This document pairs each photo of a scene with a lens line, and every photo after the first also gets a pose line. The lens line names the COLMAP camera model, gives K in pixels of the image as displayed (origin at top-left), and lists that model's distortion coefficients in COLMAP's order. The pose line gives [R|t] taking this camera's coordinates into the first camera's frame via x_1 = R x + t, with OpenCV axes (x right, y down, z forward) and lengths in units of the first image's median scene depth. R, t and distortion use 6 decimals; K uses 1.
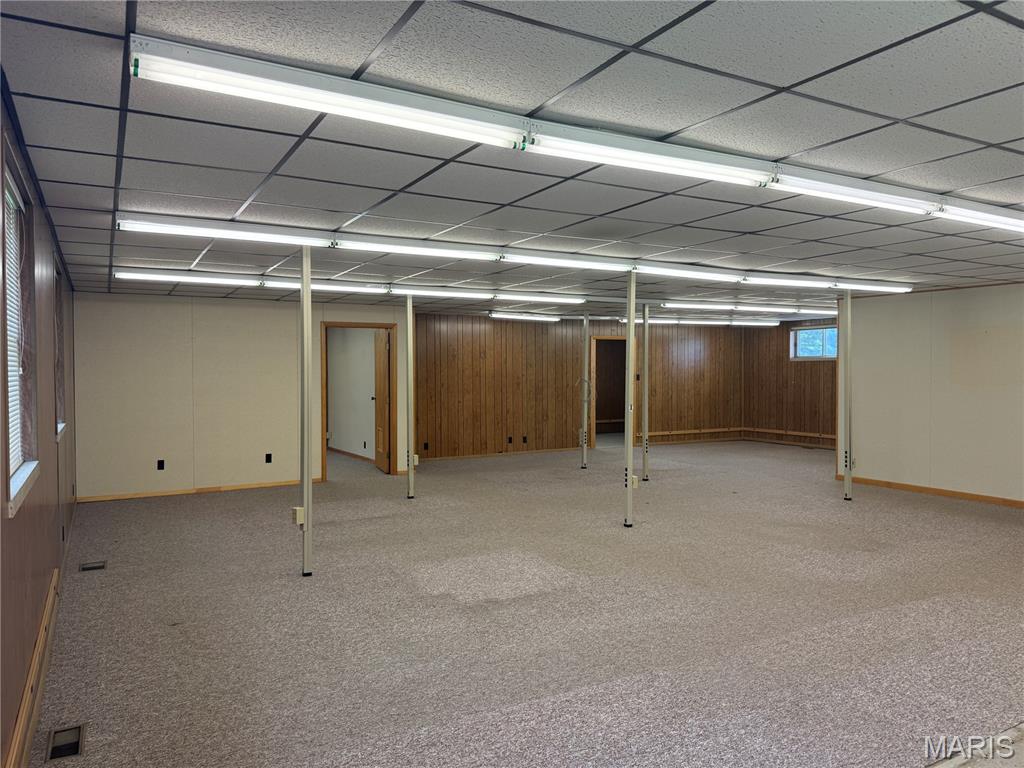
lens RADIAL K [[721.2, 0, 509.3], [0, 721.2, 387.7], [0, 0, 1]] dist [0.086146, -0.120903]
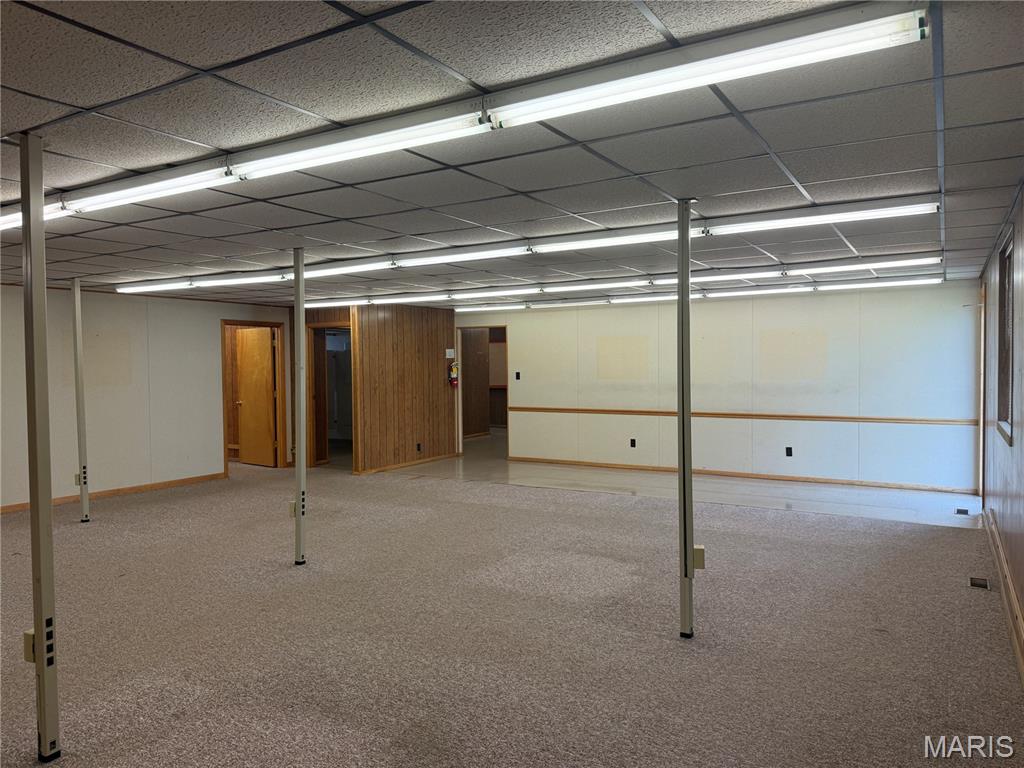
lens RADIAL K [[721.2, 0, 509.3], [0, 721.2, 387.7], [0, 0, 1]] dist [0.086146, -0.120903]
pose [[-0.501724, -0.019872, 0.864799, -0.886849], [0.034922, 0.998456, 0.043204, -0.043801], [-0.864322, 0.051877, -0.500255, 1.615967]]
